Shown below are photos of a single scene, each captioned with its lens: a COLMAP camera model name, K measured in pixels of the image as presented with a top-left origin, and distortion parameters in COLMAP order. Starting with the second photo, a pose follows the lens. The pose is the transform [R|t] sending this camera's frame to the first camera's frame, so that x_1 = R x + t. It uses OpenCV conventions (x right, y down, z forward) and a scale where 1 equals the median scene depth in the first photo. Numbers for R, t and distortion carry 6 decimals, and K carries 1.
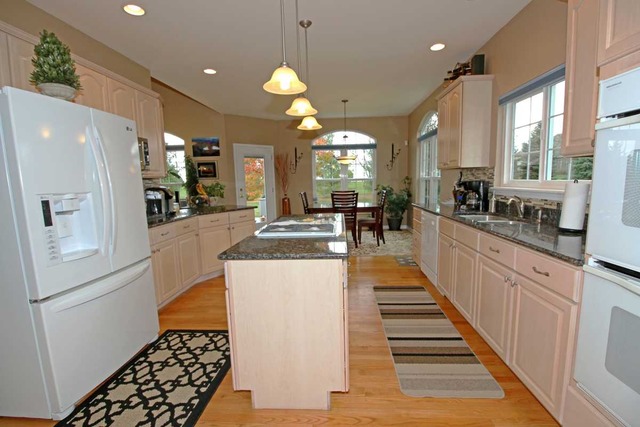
lens RADIAL K [[296.2, 0, 317.5], [0, 296.2, 212.4], [0, 0, 1]] dist [-0.010592, -0.001512]
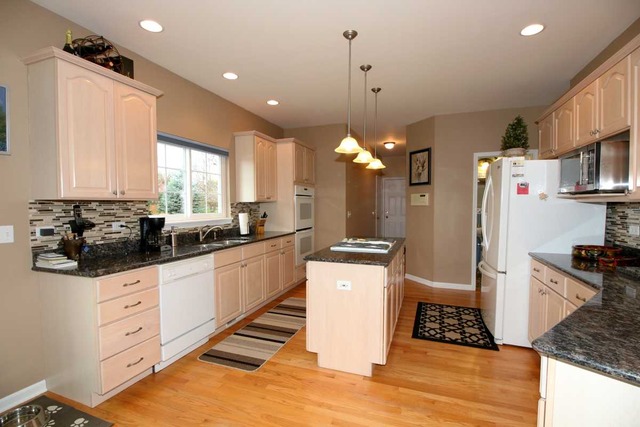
lens RADIAL K [[296.2, 0, 325.7], [0, 296.2, 216.5], [0, 0, 1]] dist [-0.010592, -0.001512]
pose [[-0.965086, 0.021455, 0.261051, -0.191253], [0.059271, 0.988676, 0.137864, -0.227030], [-0.255137, 0.148523, -0.955430, 1.945936]]
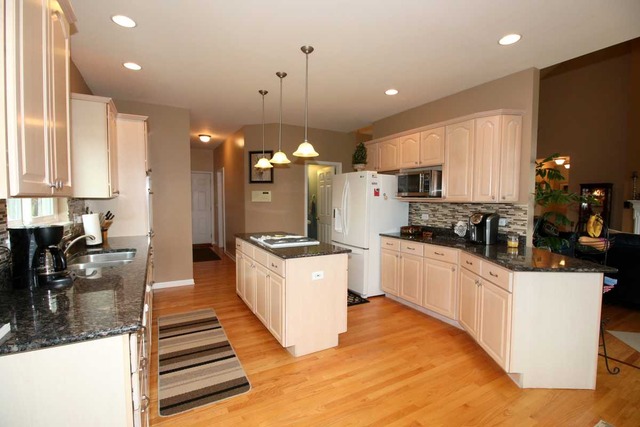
lens RADIAL K [[296.2, 0, 320.8], [0, 296.2, 214.9], [0, 0, 1]] dist [-0.010592, -0.001512]
pose [[-0.825248, 0.053953, -0.562187, 0.496122], [-0.045700, 0.985783, 0.161690, -0.260699], [0.562918, 0.159126, -0.811050, 1.903603]]
